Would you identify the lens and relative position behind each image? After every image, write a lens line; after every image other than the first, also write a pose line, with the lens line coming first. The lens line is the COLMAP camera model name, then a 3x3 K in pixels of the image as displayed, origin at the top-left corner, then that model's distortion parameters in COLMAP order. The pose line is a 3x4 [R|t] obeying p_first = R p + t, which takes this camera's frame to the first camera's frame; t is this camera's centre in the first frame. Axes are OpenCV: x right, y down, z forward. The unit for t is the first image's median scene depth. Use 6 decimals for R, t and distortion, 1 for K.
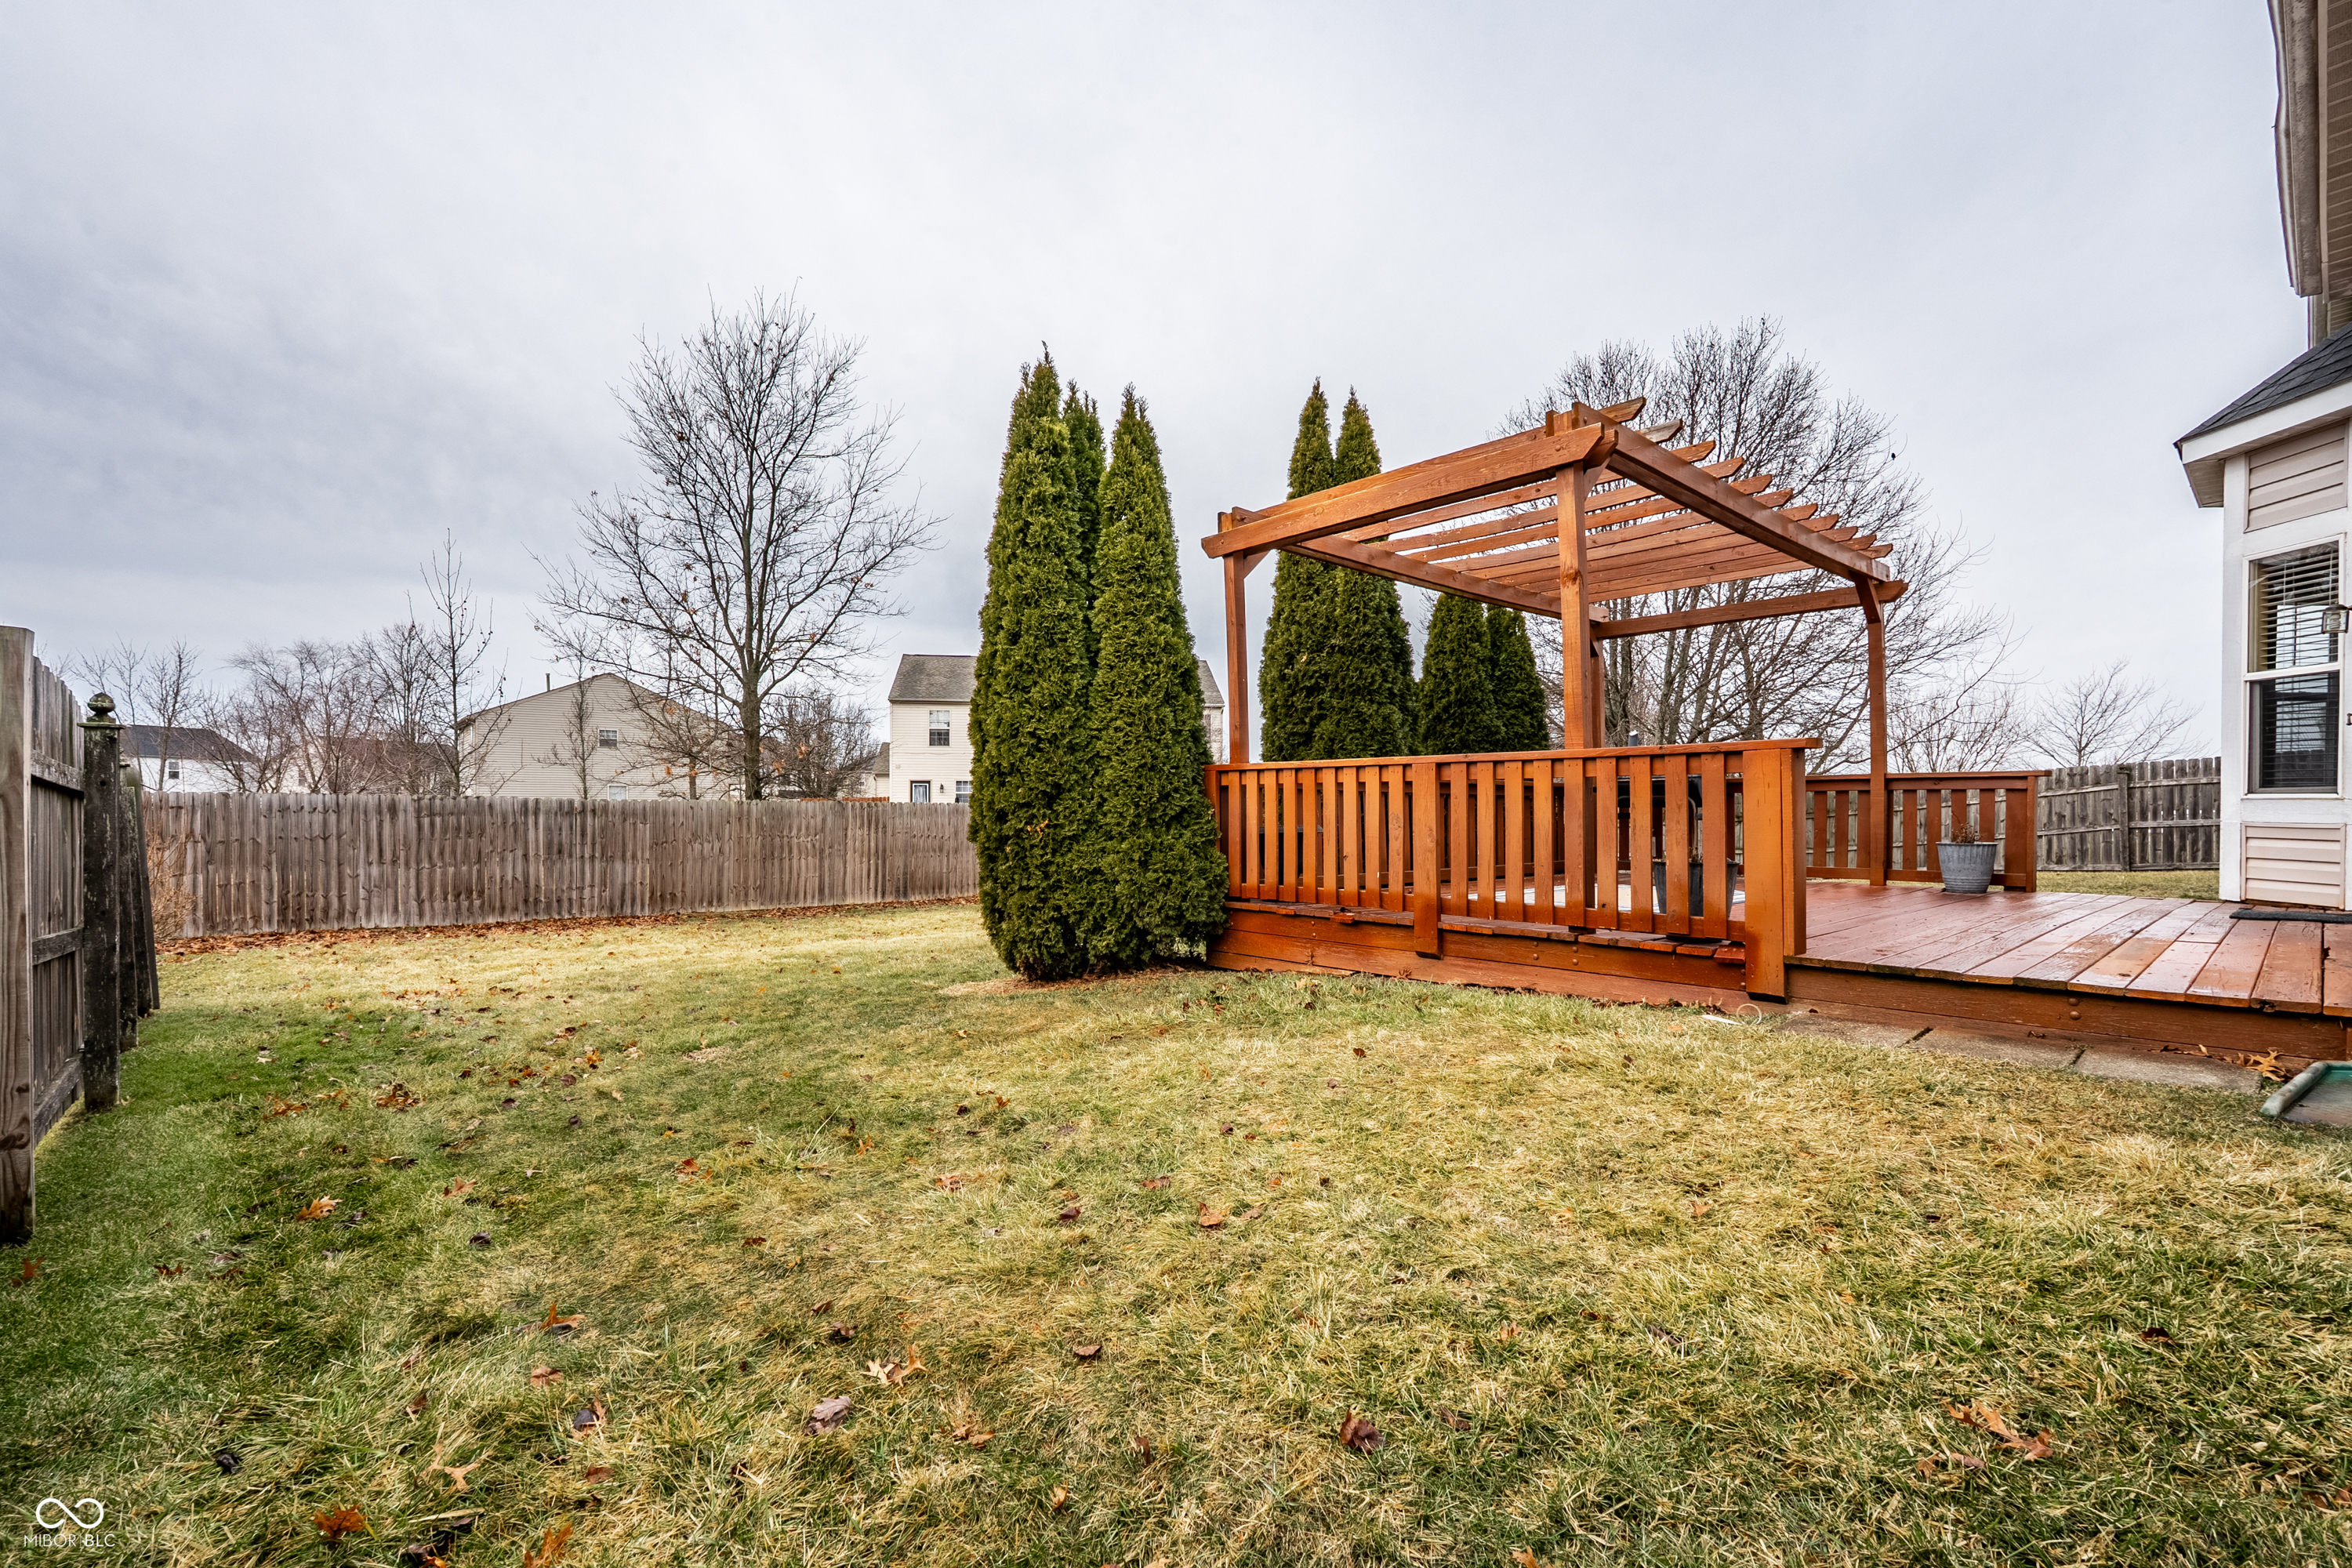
lens RADIAL K [[1042.8, 0, 1168.4], [0, 1042.8, 818.2], [0, 0, 1]] dist [0.002676, 0.000114]
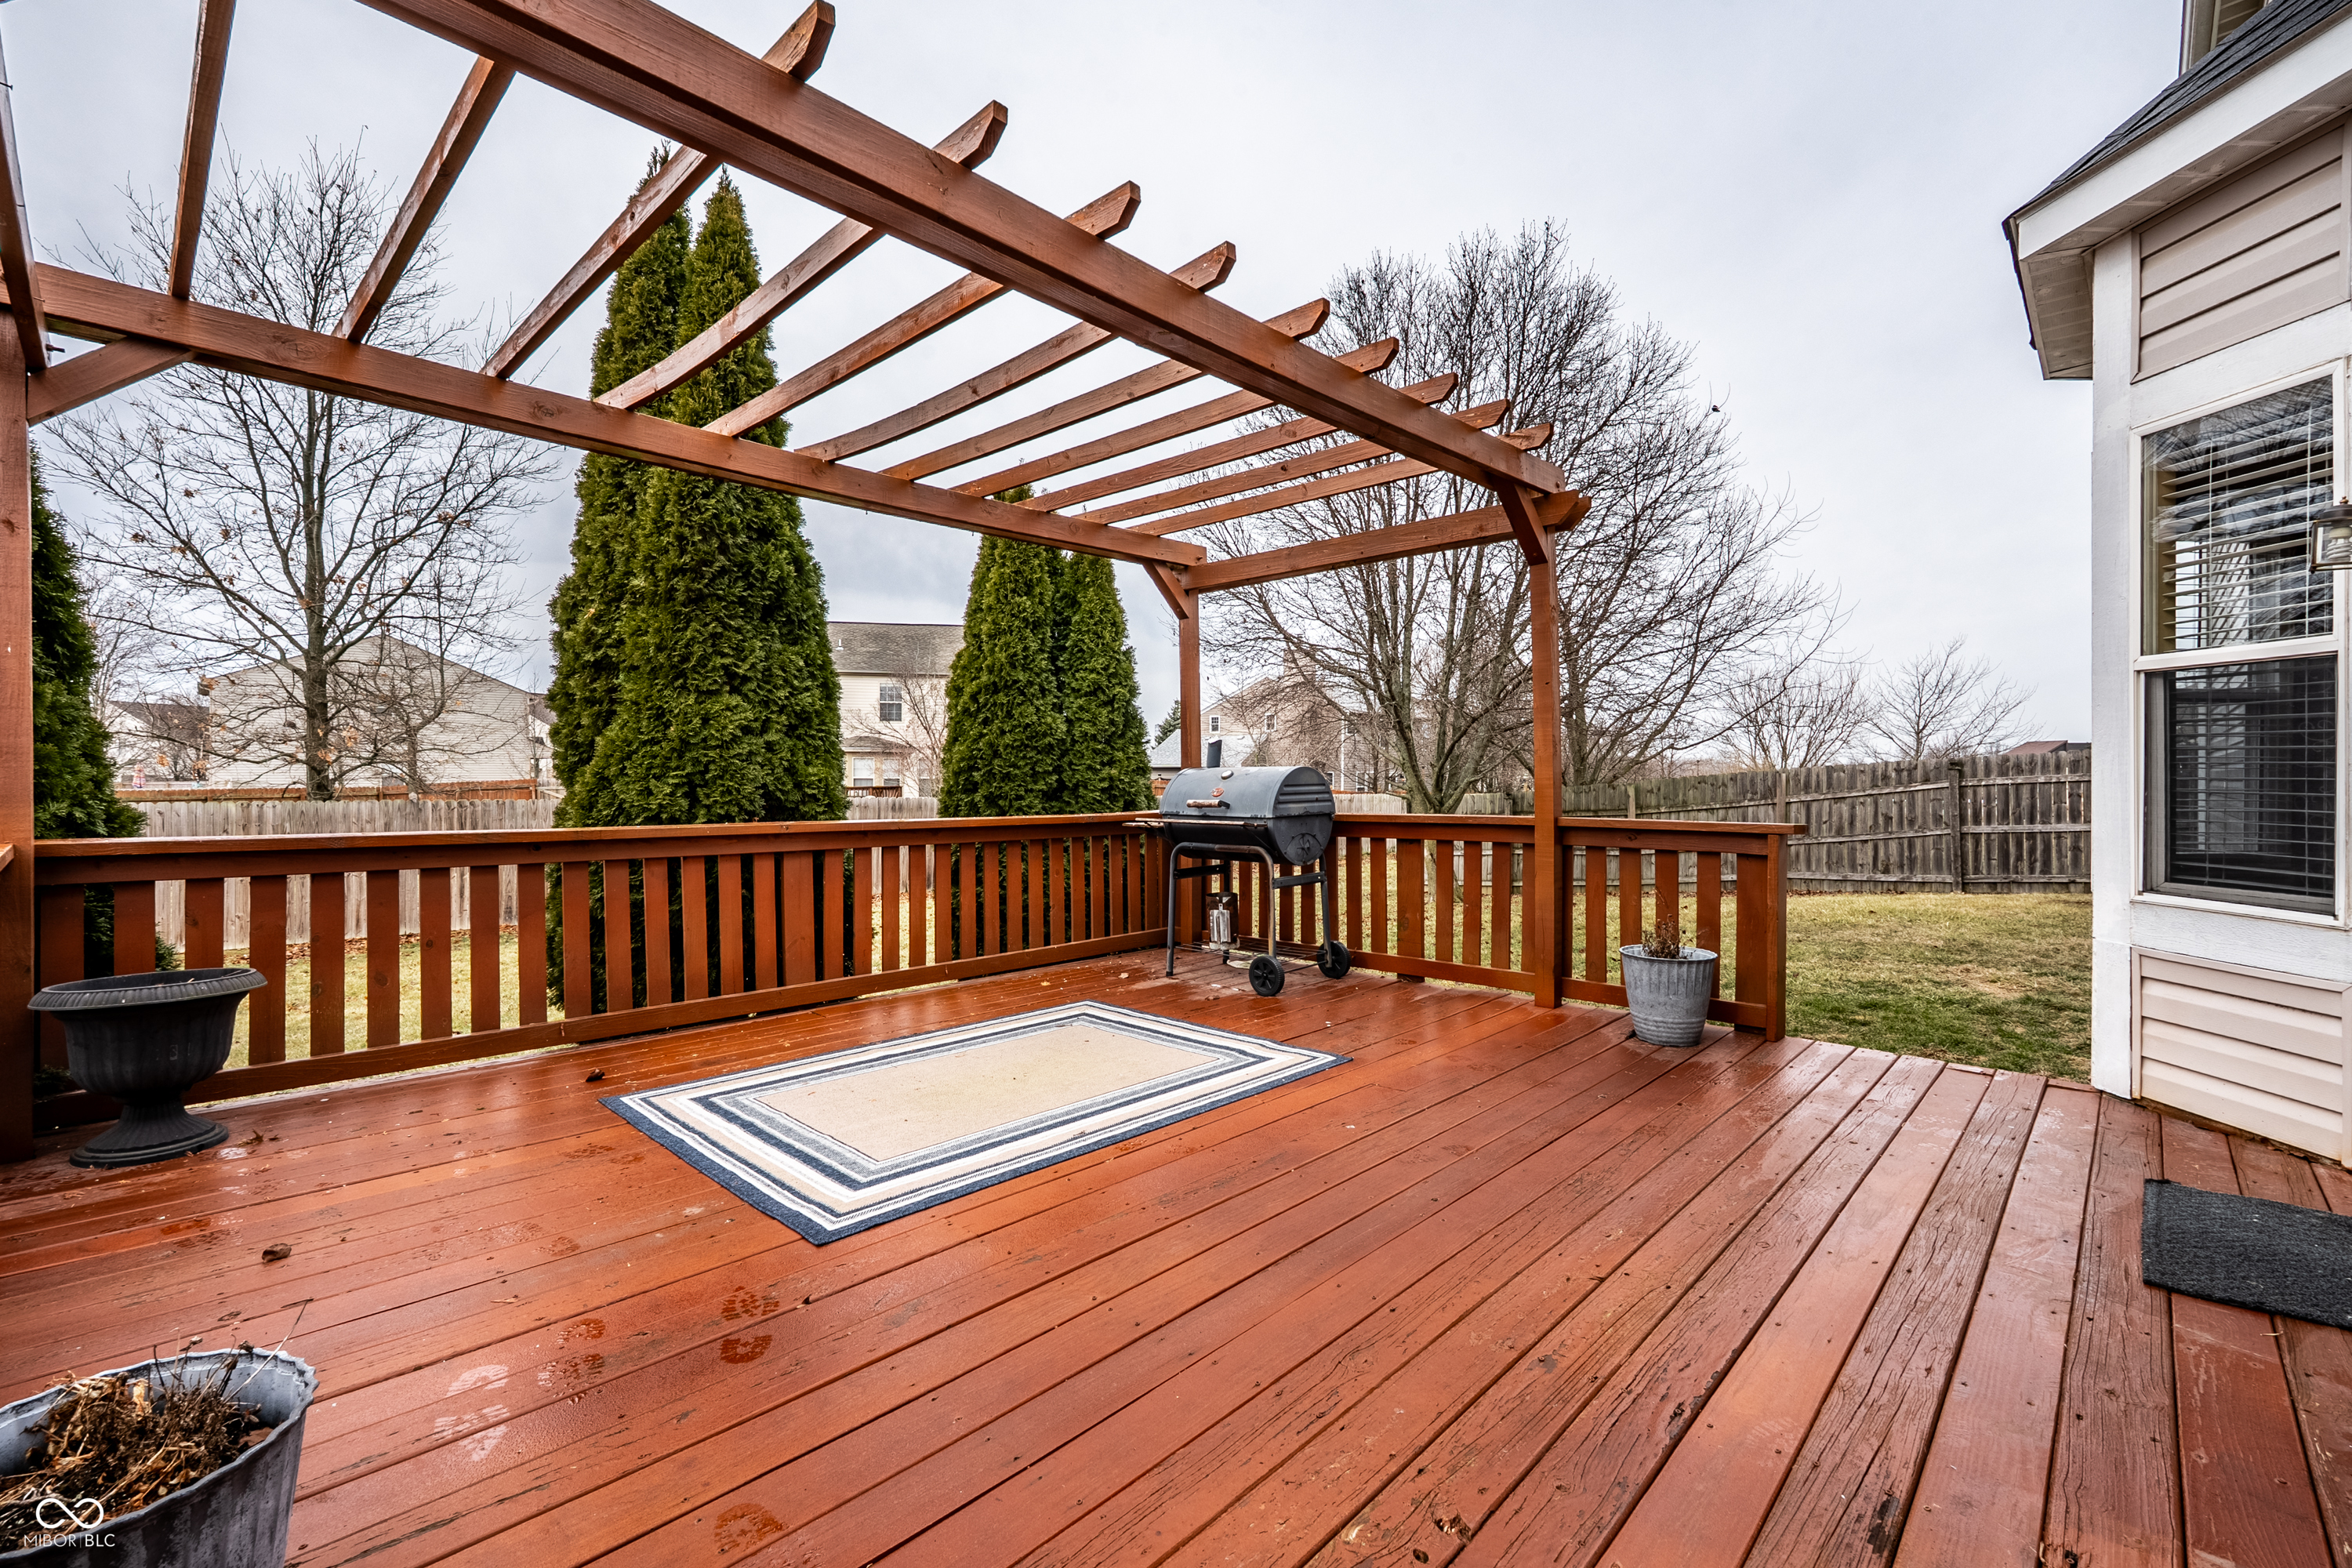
lens RADIAL K [[1023.3, 0, 1175.7], [0, 1023.3, 776.5], [0, 0, 1]] dist [0.001545, 0.000187]
pose [[0.996573, -0.000065, 0.082723, 0.213158], [0.000783, 0.999962, -0.008649, -0.031093], [-0.082720, 0.008684, 0.996535, 0.221382]]
